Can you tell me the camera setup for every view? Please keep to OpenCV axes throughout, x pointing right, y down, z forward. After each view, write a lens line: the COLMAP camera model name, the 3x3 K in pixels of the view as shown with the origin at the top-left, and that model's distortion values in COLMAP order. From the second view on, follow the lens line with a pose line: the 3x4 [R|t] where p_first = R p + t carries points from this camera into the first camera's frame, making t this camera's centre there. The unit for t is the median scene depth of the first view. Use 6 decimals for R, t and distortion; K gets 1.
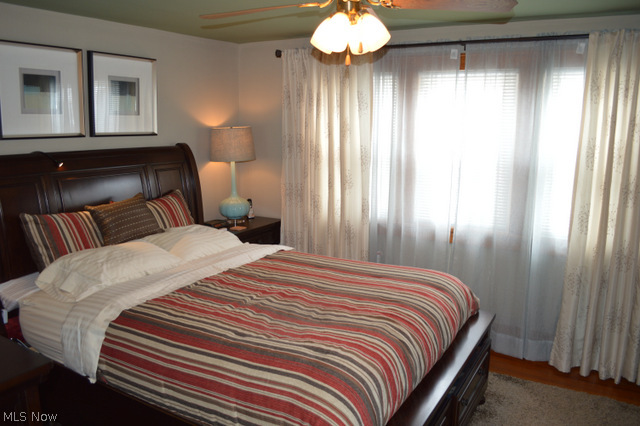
lens RADIAL K [[513.7, 0, 319.8], [0, 513.7, 210.6], [0, 0, 1]] dist [-0.083199, 0.013401]
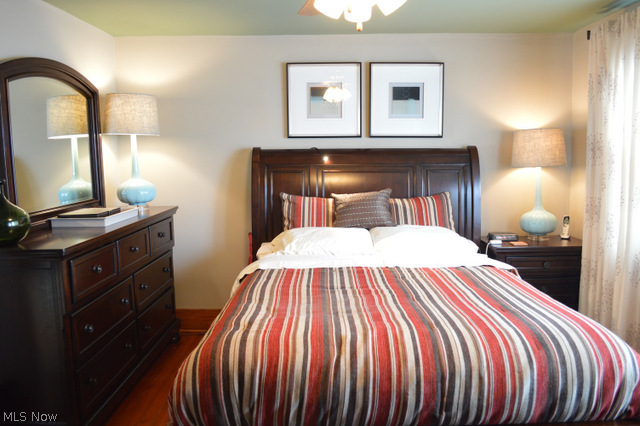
lens RADIAL K [[513.7, 0, 319.8], [0, 513.7, 210.6], [0, 0, 1]] dist [-0.083199, 0.013401]
pose [[0.495847, 0.089075, -0.863830, 0.502986], [-0.136837, 0.990313, 0.023572, 0.005741], [0.857562, 0.106516, 0.503232, 0.333977]]
